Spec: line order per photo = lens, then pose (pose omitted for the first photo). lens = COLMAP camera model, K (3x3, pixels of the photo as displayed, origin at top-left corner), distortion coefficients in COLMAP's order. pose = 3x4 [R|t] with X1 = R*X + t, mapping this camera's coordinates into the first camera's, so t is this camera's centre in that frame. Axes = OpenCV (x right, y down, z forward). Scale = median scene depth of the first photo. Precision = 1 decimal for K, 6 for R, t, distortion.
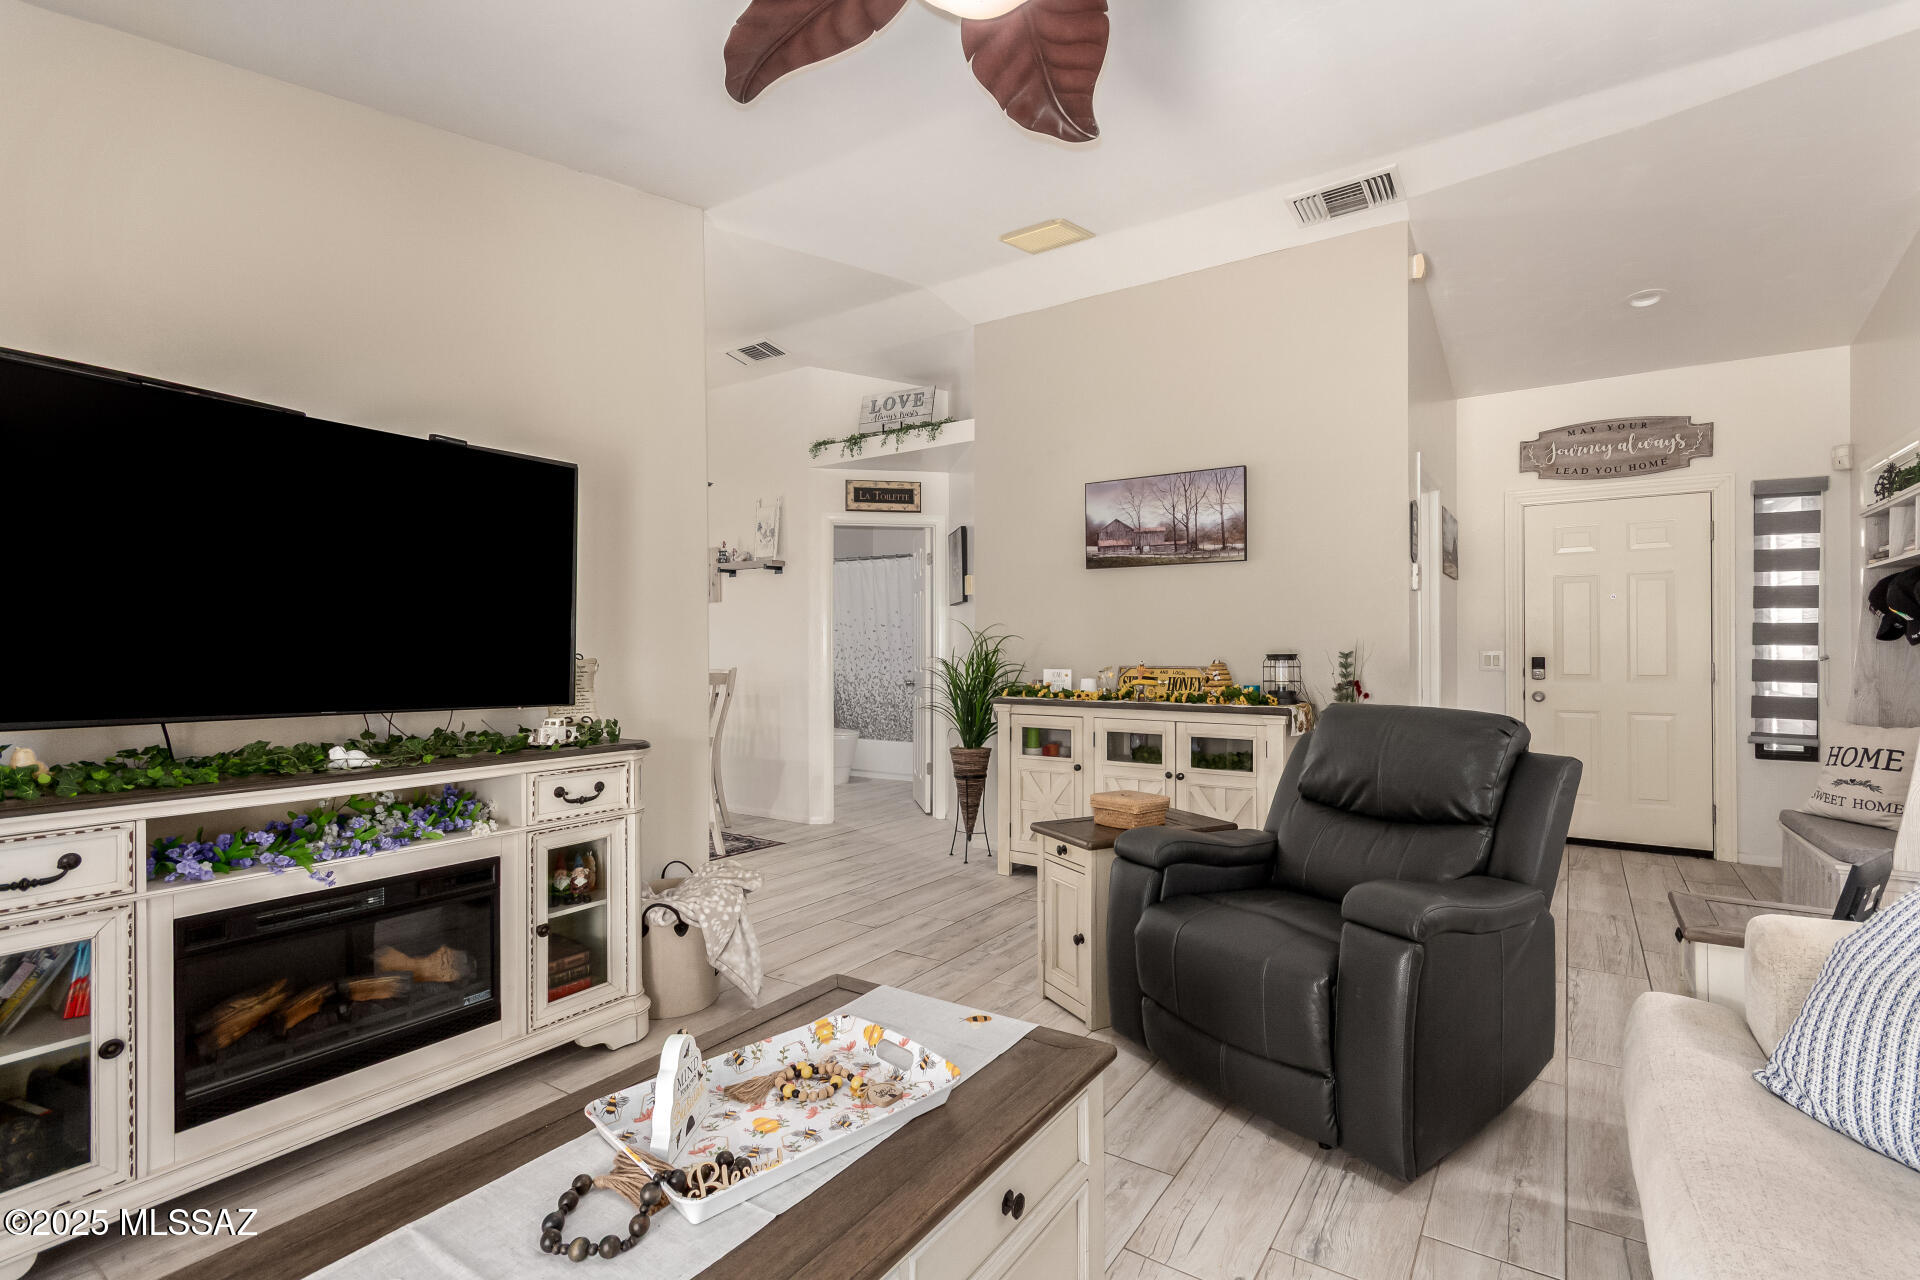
lens RADIAL K [[900.7, 0, 942.9], [0, 900.7, 644.8], [0, 0, 1]] dist [0.003605, 0.002570]
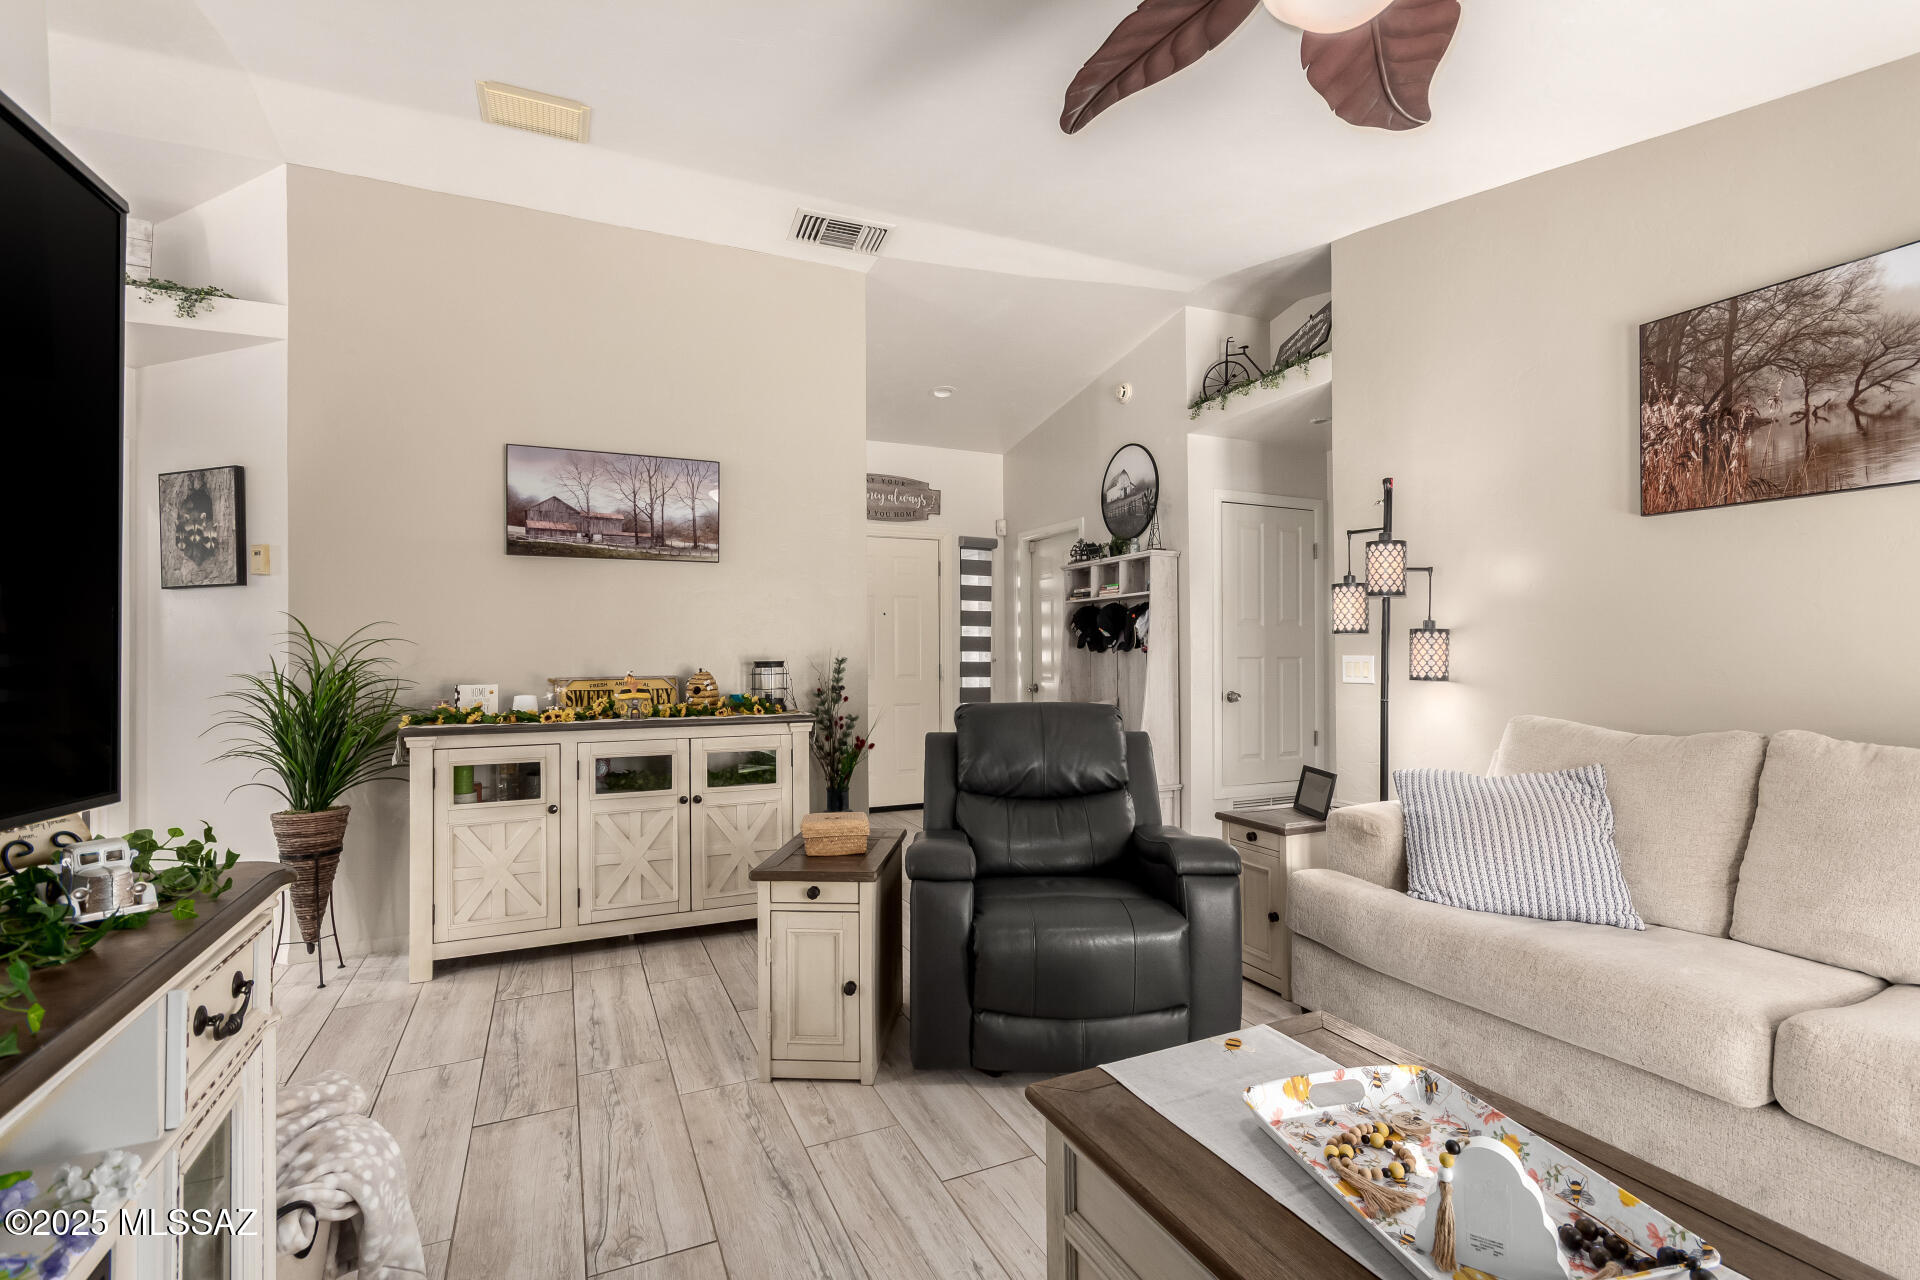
lens RADIAL K [[900.7, 0, 999.1], [0, 900.7, 645.7], [0, 0, 1]] dist [0.003605, 0.002570]
pose [[0.490464, 0.004057, 0.871452, -0.324374], [0.002232, 0.999980, -0.005912, -0.000046], [-0.871458, 0.004845, 0.490446, 0.265256]]
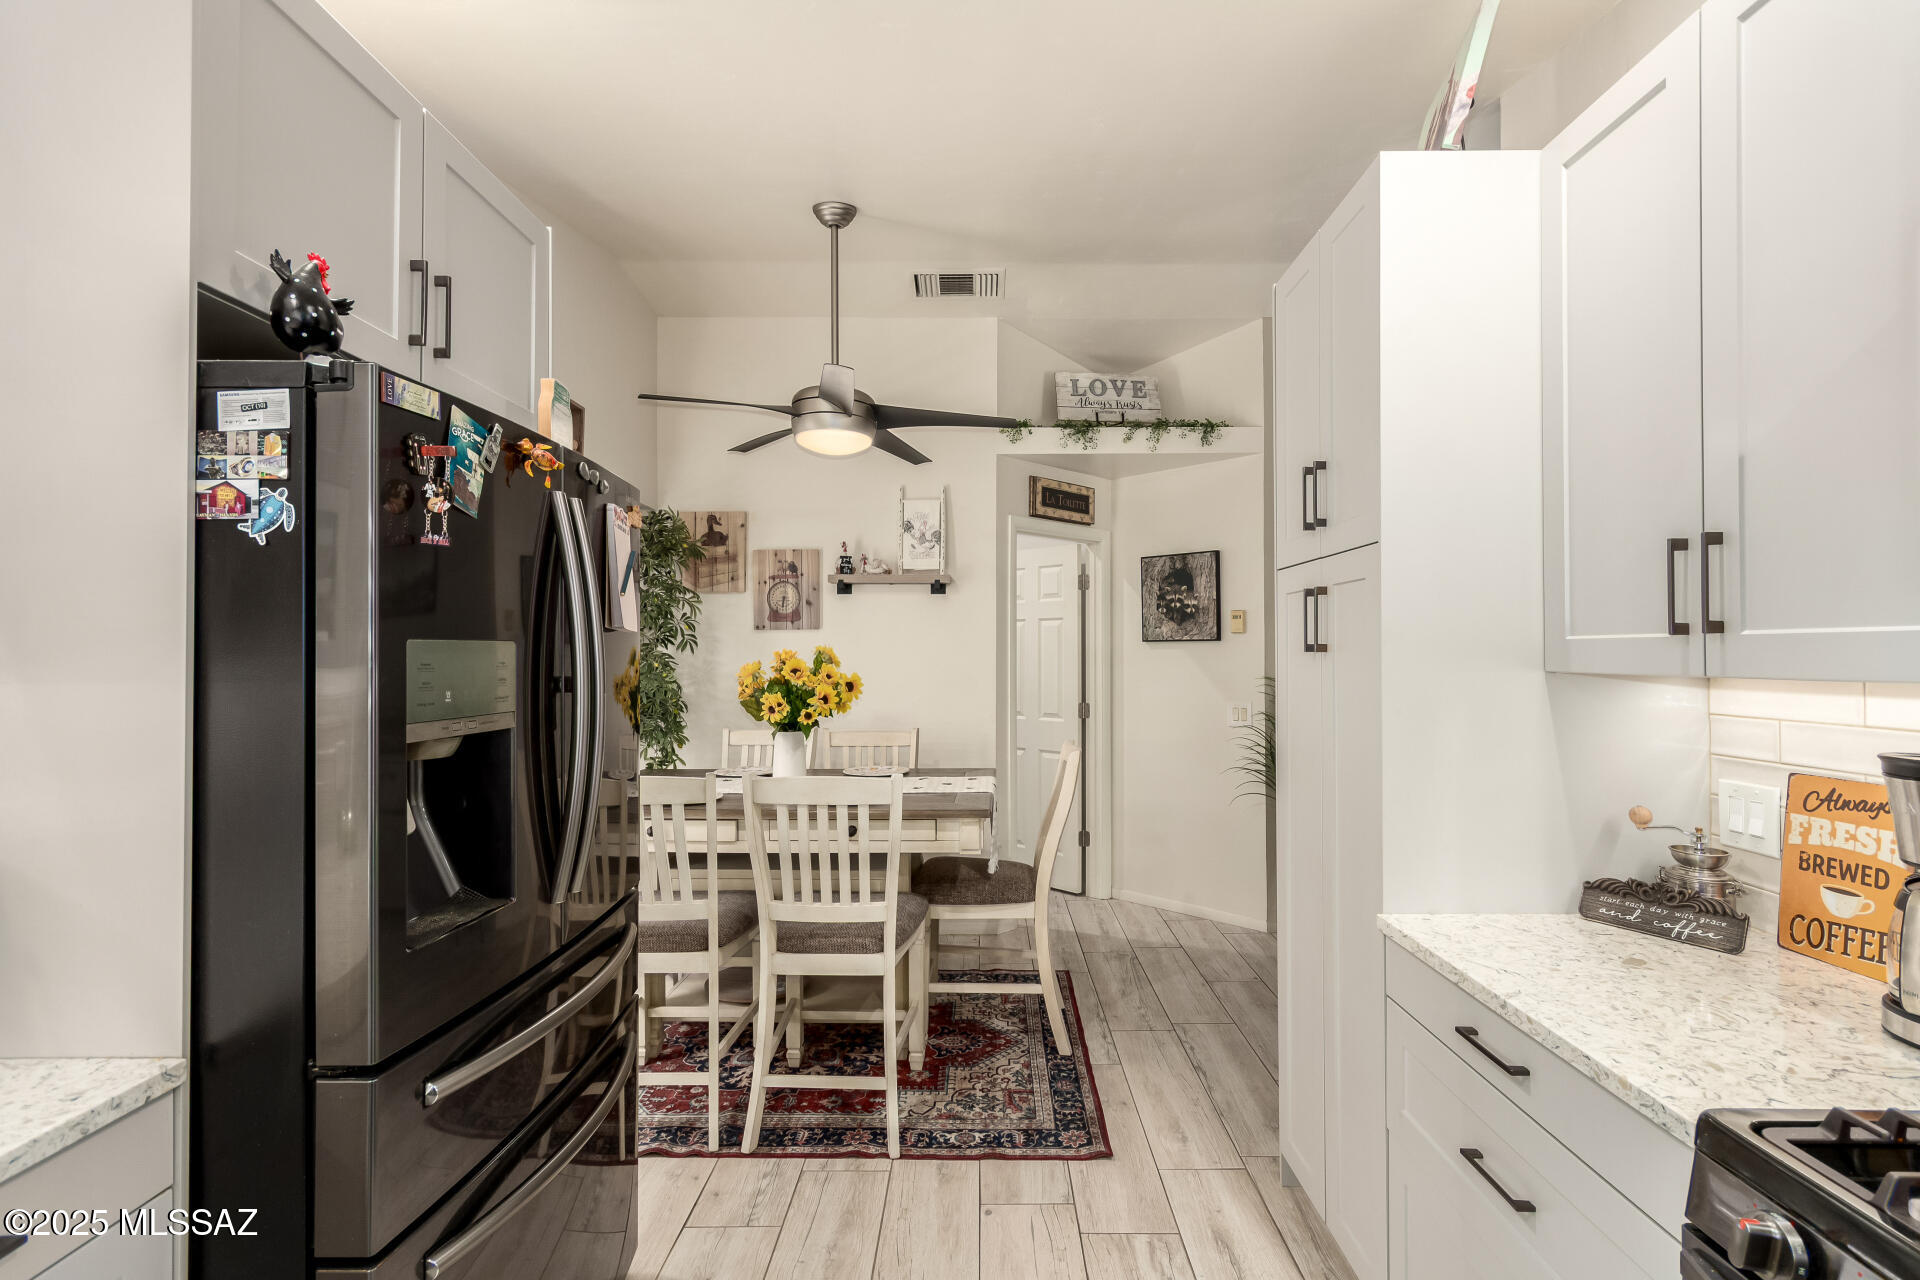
lens RADIAL K [[900.7, 0, 975.8], [0, 900.7, 645.7], [0, 0, 1]] dist [0.003605, 0.002570]
pose [[0.834543, 0.008699, 0.550875, -0.754856], [-0.007740, 0.999962, -0.004066, -0.045986], [-0.550889, -0.000871, 0.834578, 0.509953]]
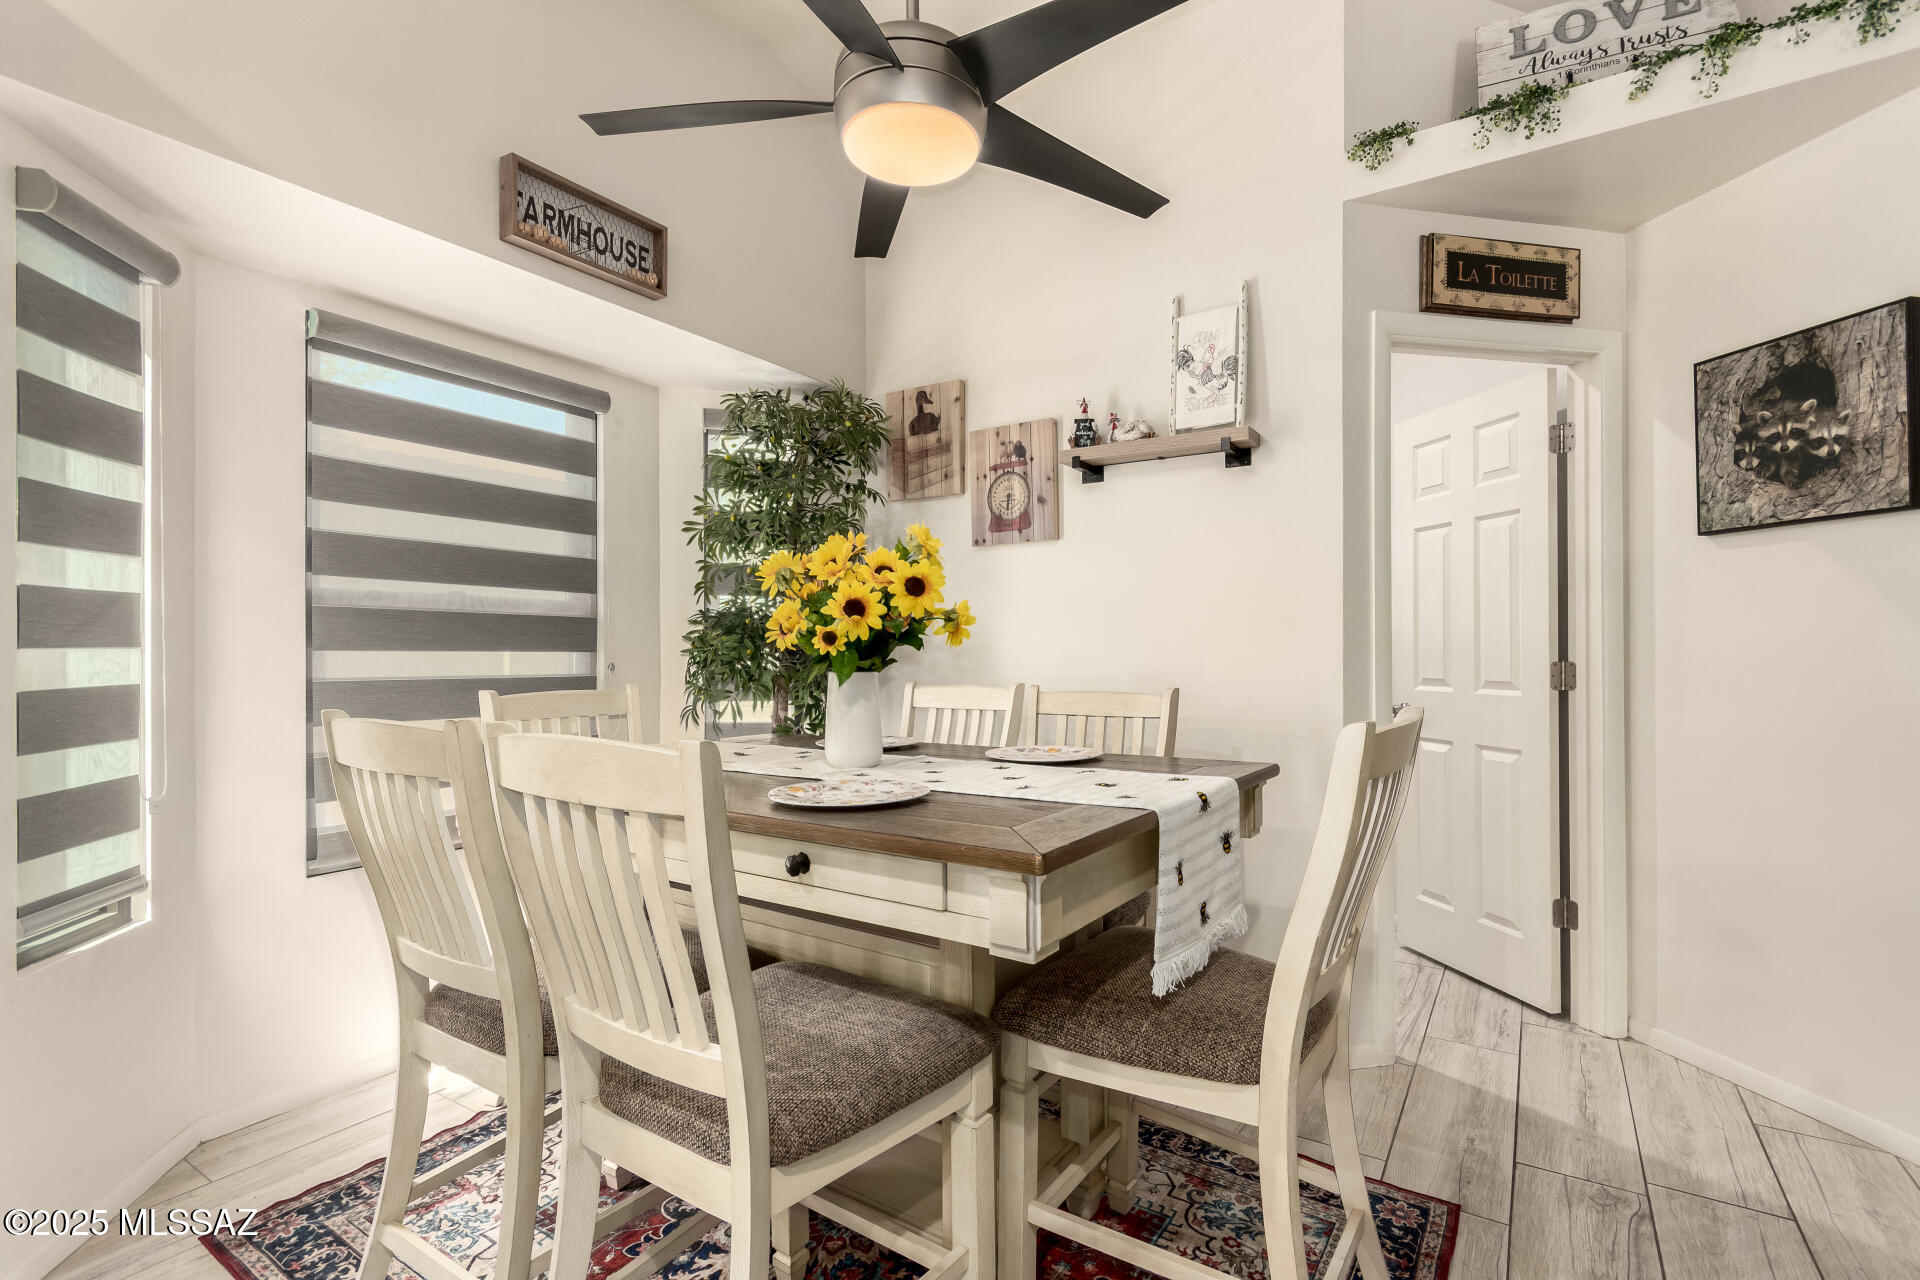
lens RADIAL K [[900.7, 0, 958.3], [0, 900.7, 641.4], [0, 0, 1]] dist [0.003605, 0.002570]
pose [[0.999843, 0.001814, 0.017616, -0.437382], [-0.001861, 0.999995, 0.002675, 0.005636], [-0.017611, -0.002707, 0.999841, 0.776825]]
